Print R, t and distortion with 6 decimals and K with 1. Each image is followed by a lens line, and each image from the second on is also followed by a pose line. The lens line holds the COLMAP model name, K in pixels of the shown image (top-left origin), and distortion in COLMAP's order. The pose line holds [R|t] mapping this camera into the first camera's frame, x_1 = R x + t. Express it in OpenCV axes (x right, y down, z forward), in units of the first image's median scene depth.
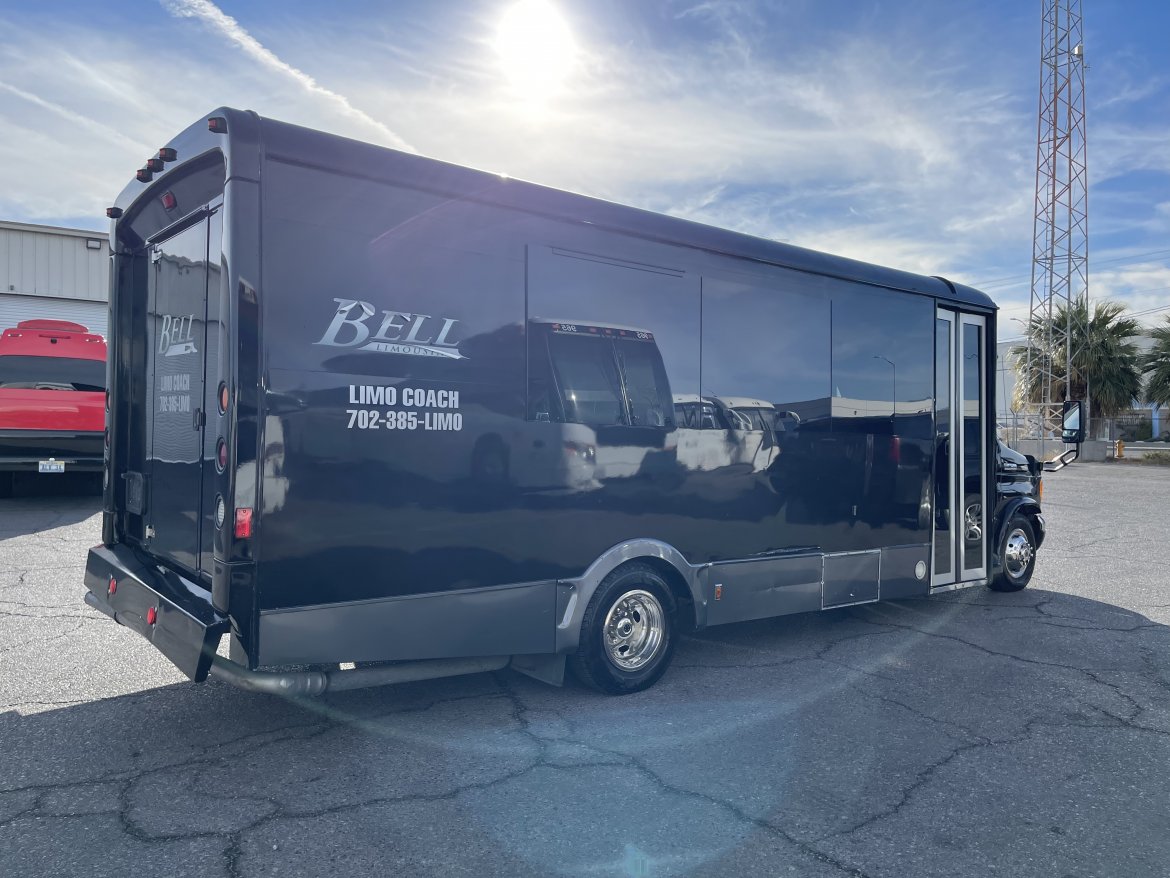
lens RADIAL K [[872.1, 0, 581.3], [0, 872.1, 444.3], [0, 0, 1]] dist [0.081905, -0.105164]
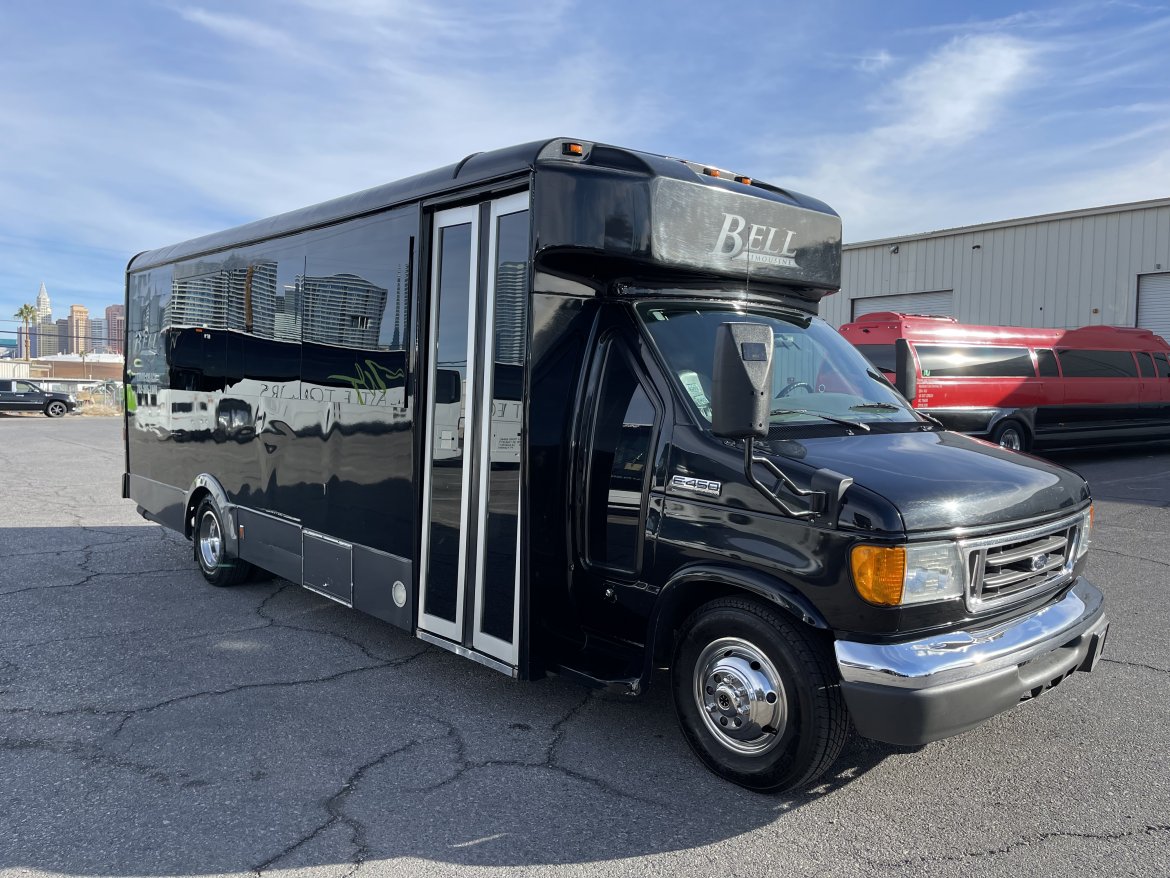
lens RADIAL K [[878.8, 0, 580.2], [0, 878.8, 441.7], [0, 0, 1]] dist [0.081705, -0.106531]
pose [[0.069343, 0.039077, -0.996827, 1.706218], [-0.037795, 0.998618, 0.036518, -0.019141], [0.996877, 0.035143, 0.070724, 1.688500]]
